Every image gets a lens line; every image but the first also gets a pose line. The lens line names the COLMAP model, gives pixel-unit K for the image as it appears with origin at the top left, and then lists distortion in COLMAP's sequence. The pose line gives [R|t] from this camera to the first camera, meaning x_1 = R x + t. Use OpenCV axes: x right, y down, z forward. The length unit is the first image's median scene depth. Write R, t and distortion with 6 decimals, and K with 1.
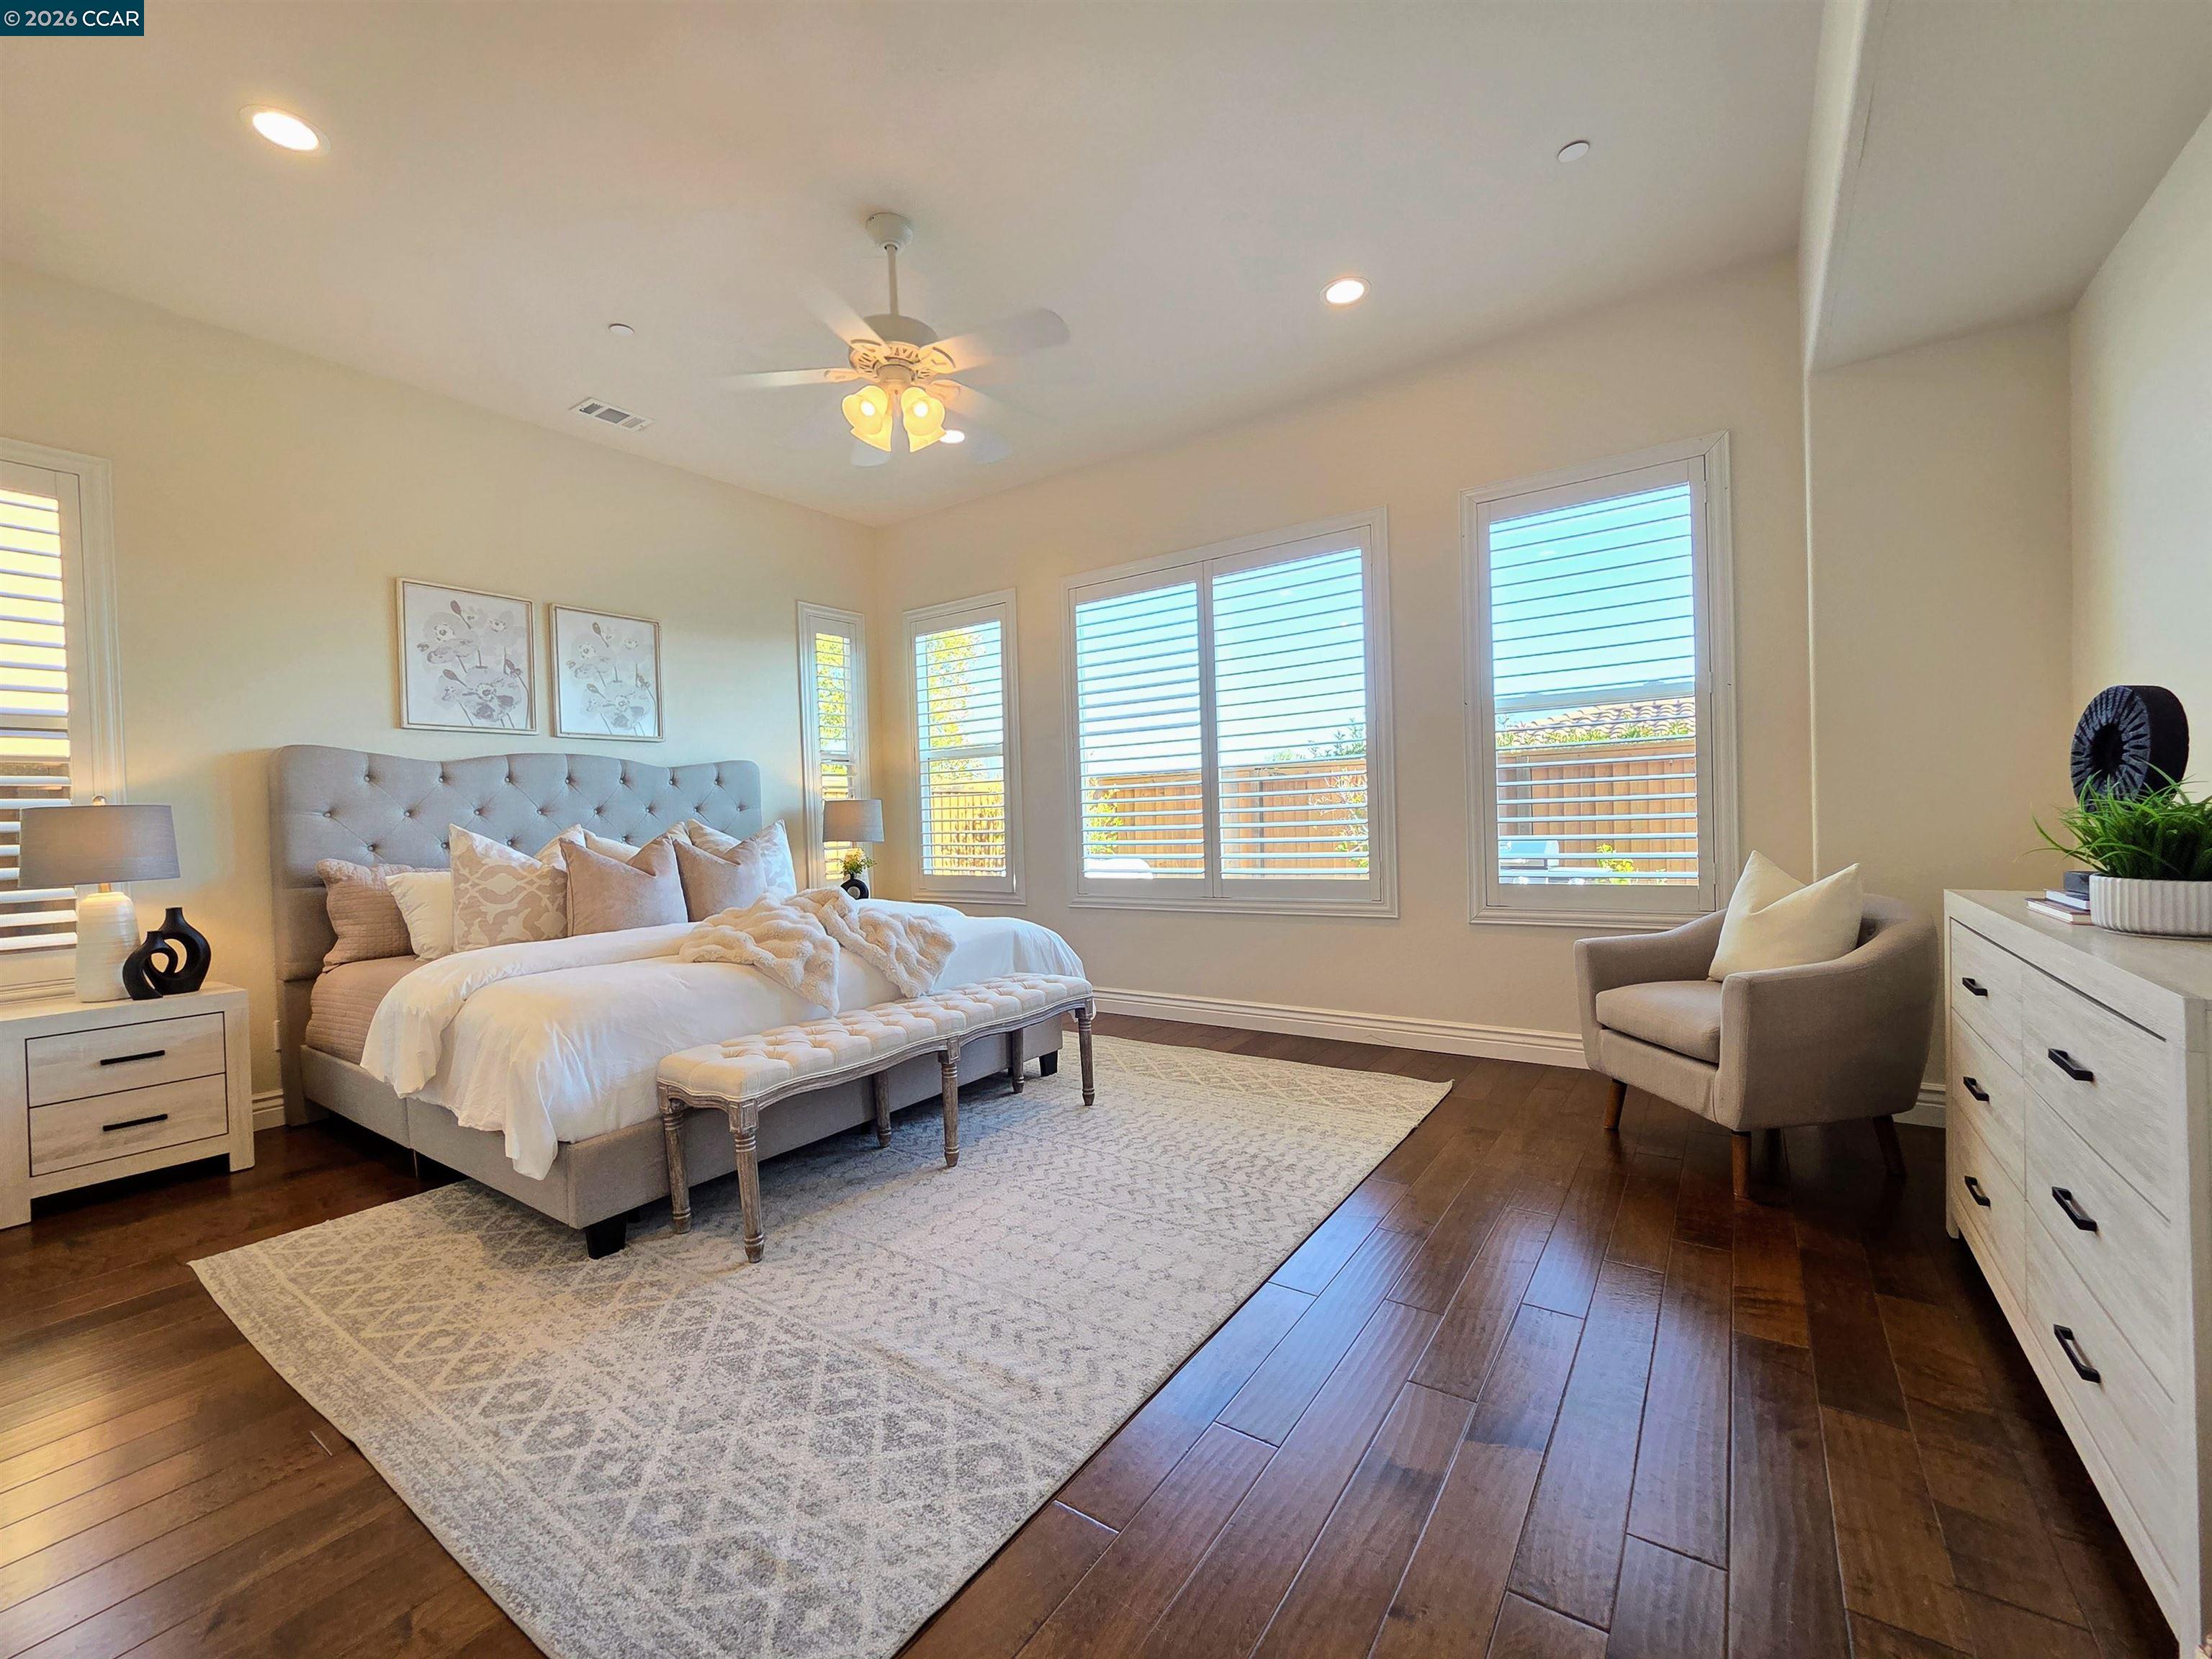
lens RADIAL K [[909.0, 0, 1107.9], [0, 909.0, 832.4], [0, 0, 1]] dist [-0.000427, 0.000381]
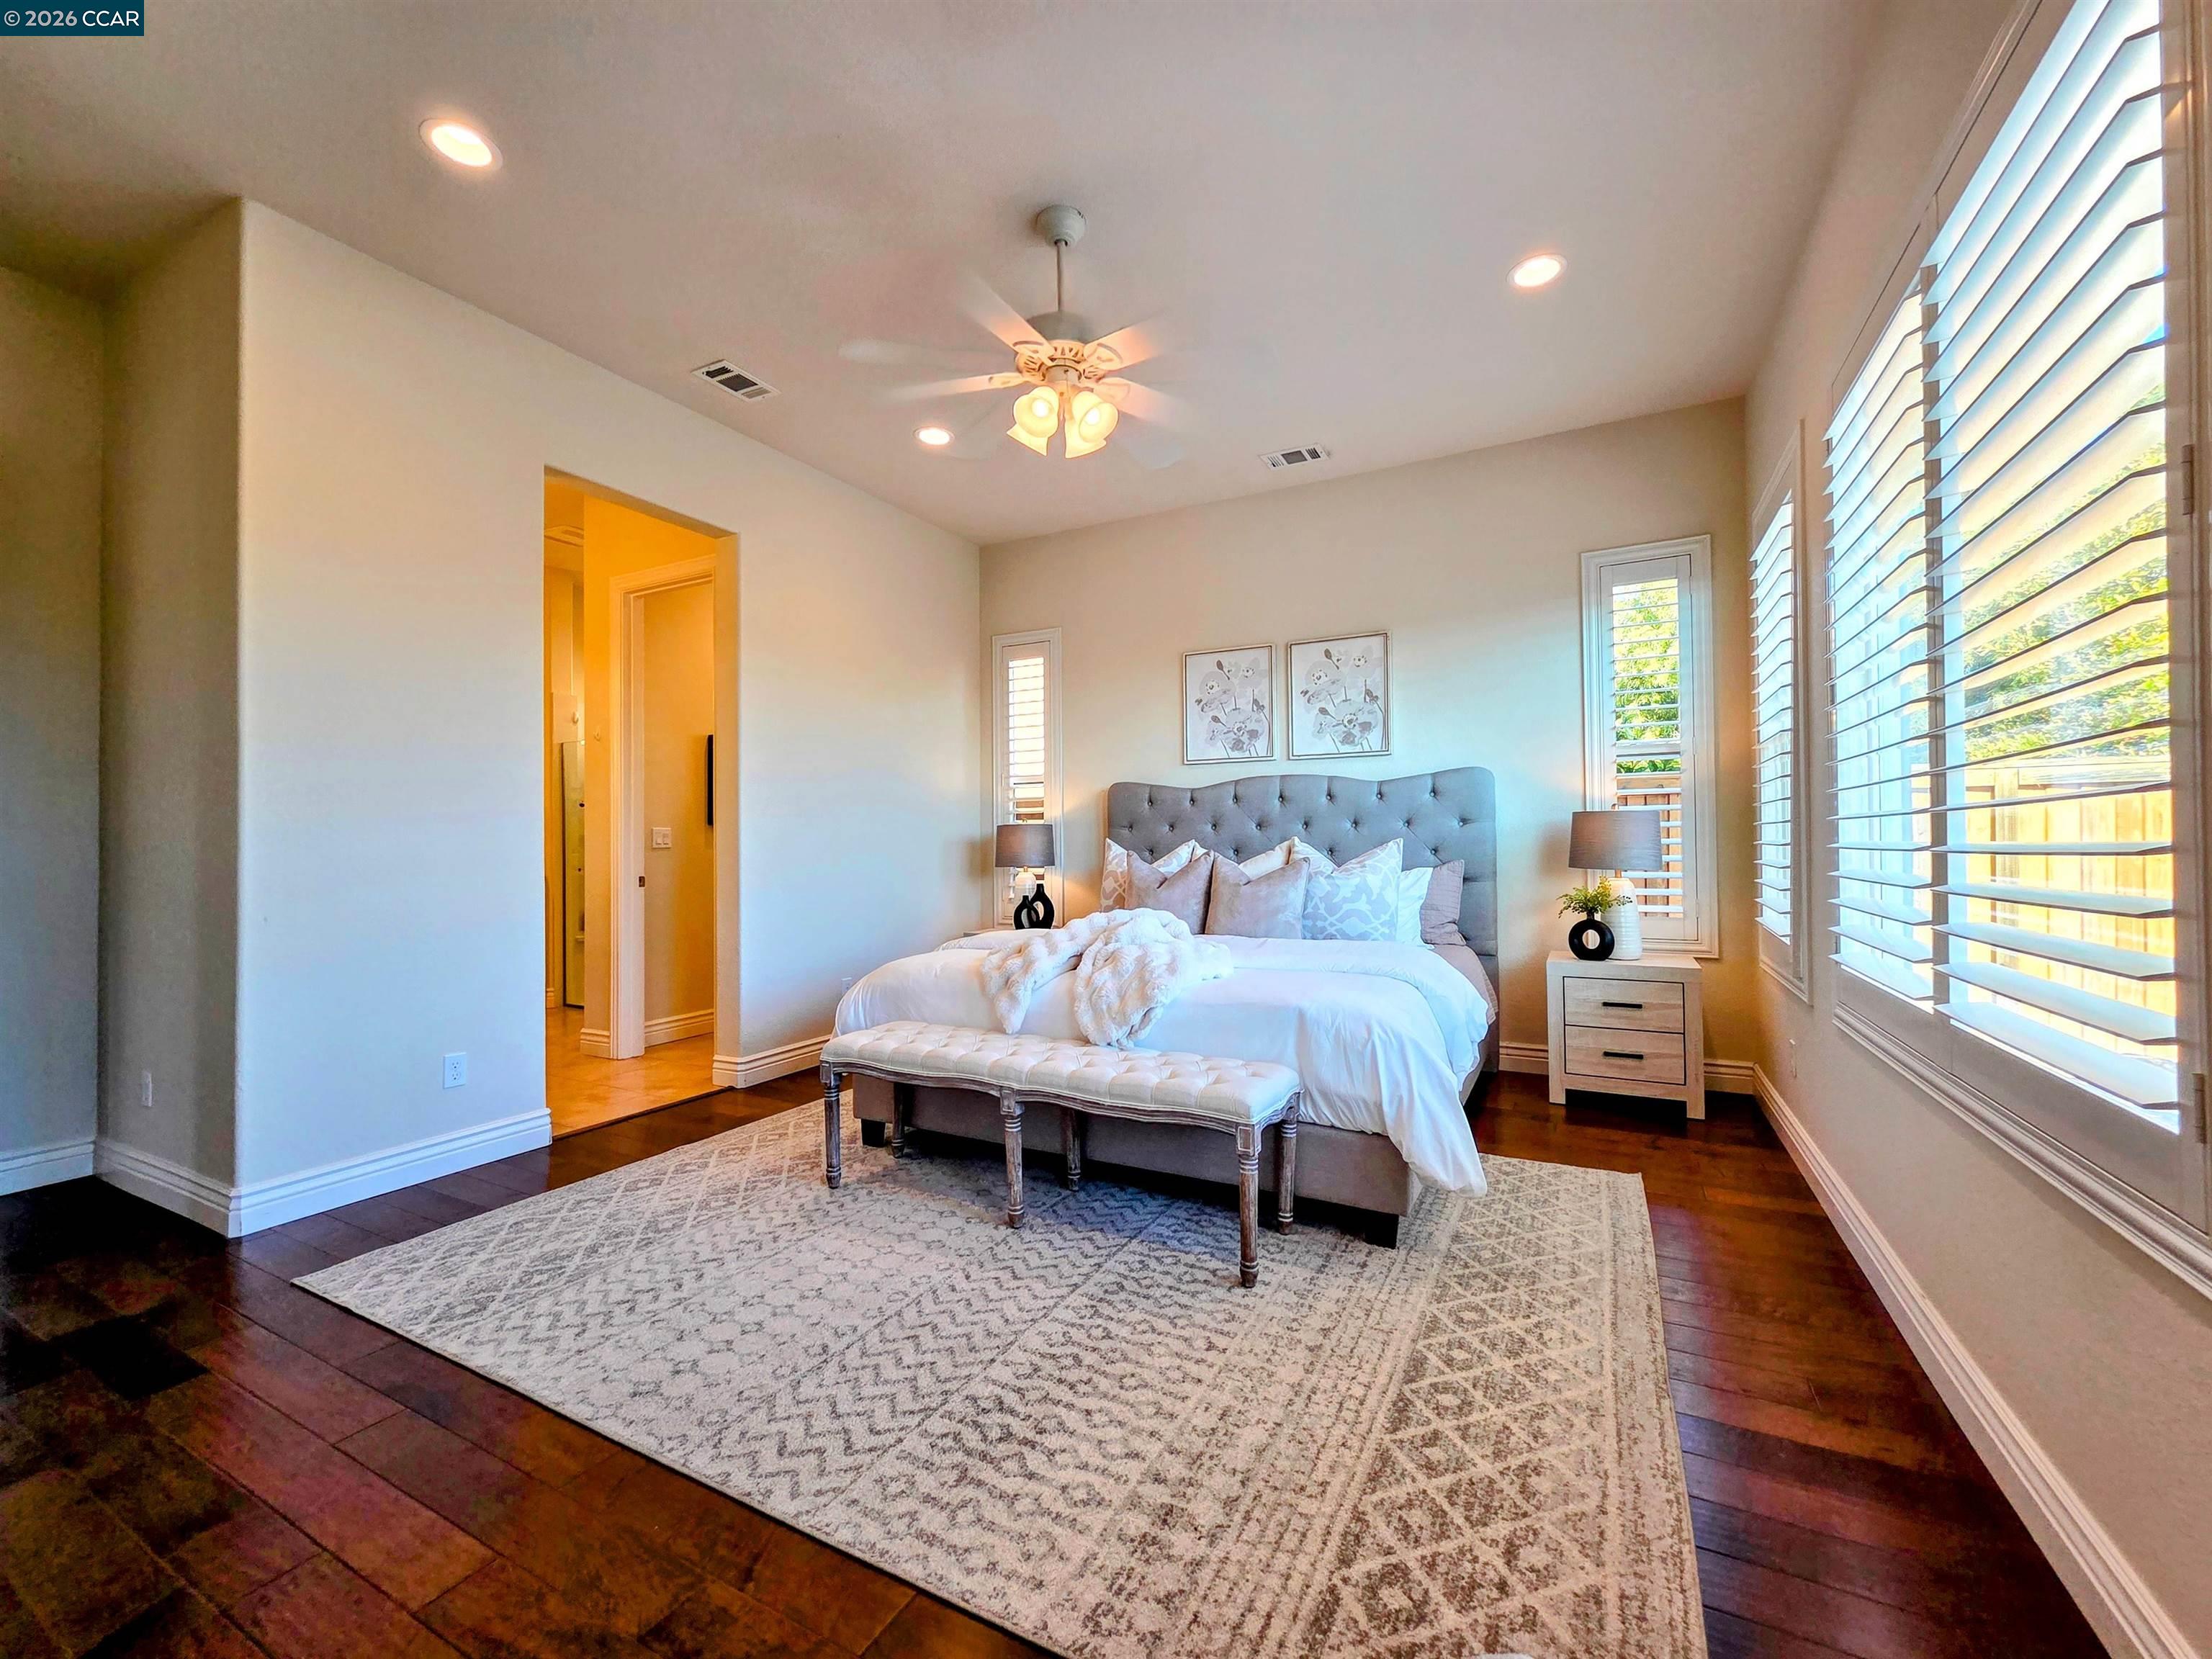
lens RADIAL K [[909.0, 0, 1105.3], [0, 909.0, 833.7], [0, 0, 1]] dist [-0.000427, 0.000381]
pose [[0.115005, 0.023130, -0.993096, 0.639107], [-0.011685, 0.999691, 0.021930, -0.046367], [0.993296, 0.009082, 0.115239, 0.838345]]
